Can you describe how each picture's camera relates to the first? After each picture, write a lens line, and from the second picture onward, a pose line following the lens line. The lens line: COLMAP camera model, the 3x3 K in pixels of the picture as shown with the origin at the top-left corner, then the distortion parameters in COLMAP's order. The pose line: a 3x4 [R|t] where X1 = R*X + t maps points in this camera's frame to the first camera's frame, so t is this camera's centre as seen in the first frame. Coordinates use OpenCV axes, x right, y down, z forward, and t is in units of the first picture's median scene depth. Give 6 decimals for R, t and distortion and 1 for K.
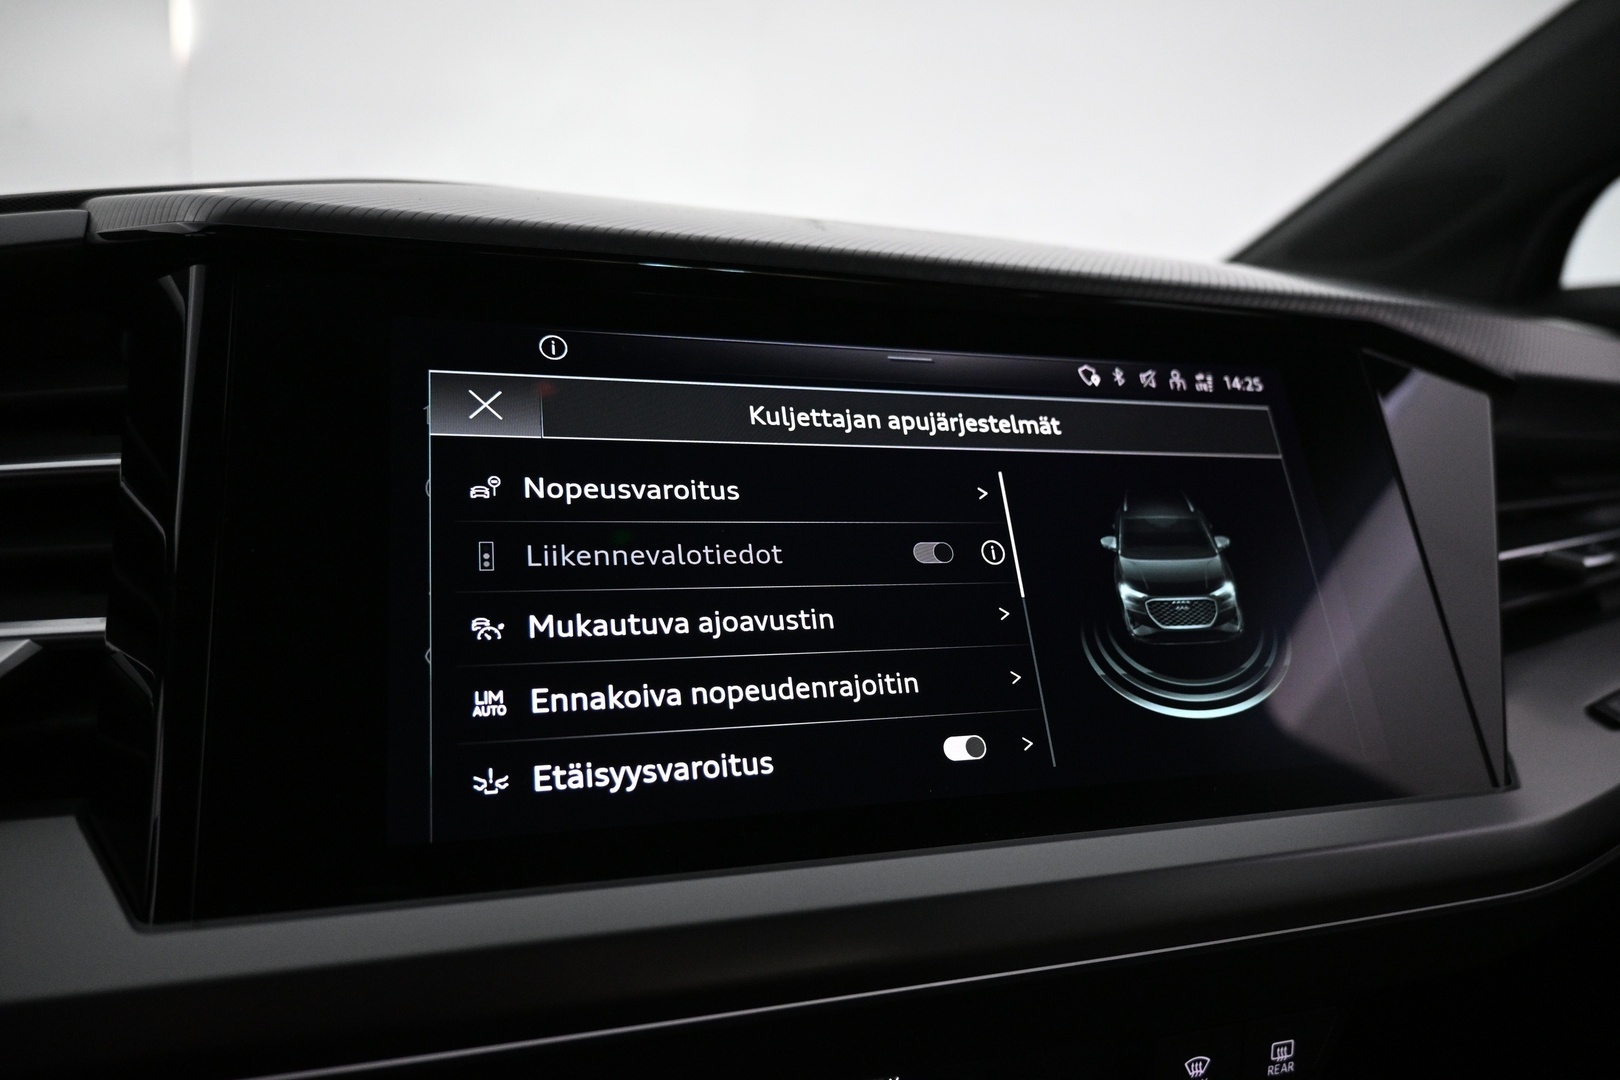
lens RADIAL K [[1076.9, 0, 810.0], [0, 1076.9, 540.0], [0, 0, 1]] dist [-0.008191, 0.000139]
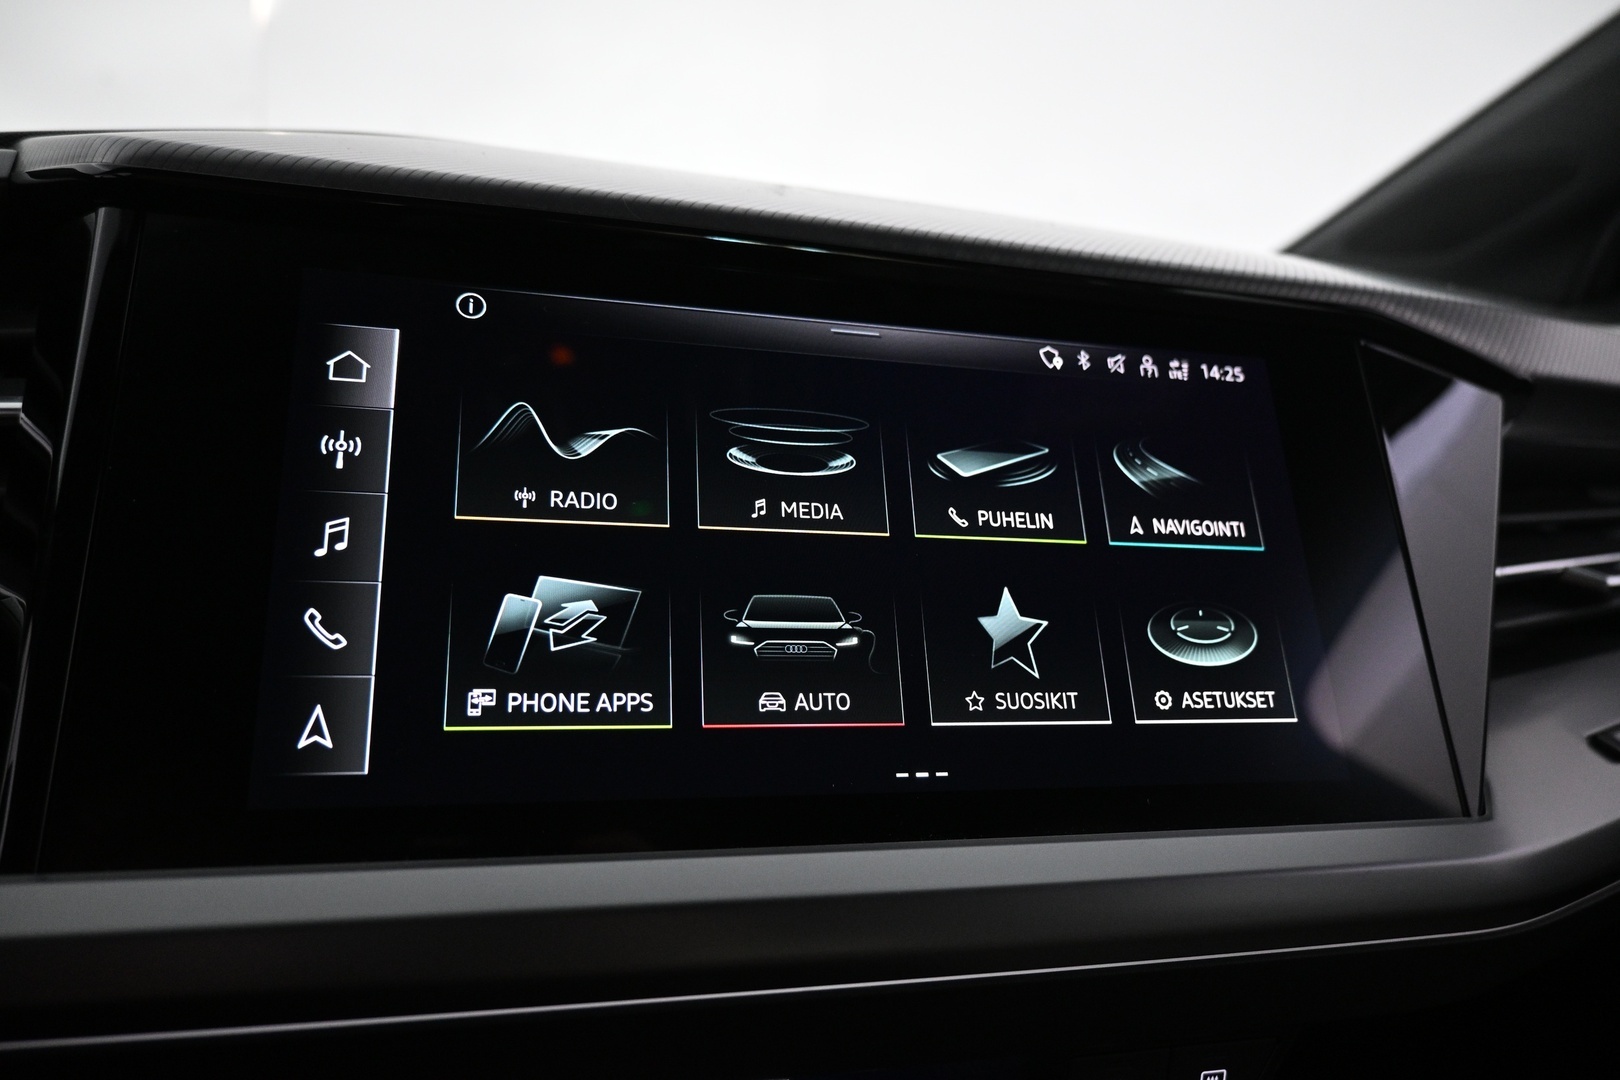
lens RADIAL K [[1082.6, 0, 810.0], [0, 1082.6, 540.0], [0, 0, 1]] dist [-0.006230, -0.003692]
pose [[0.997487, 0.046827, -0.053178, 0.100837], [-0.045909, 0.998777, 0.018364, -0.000513], [0.053972, -0.015877, 0.998416, 0.034917]]
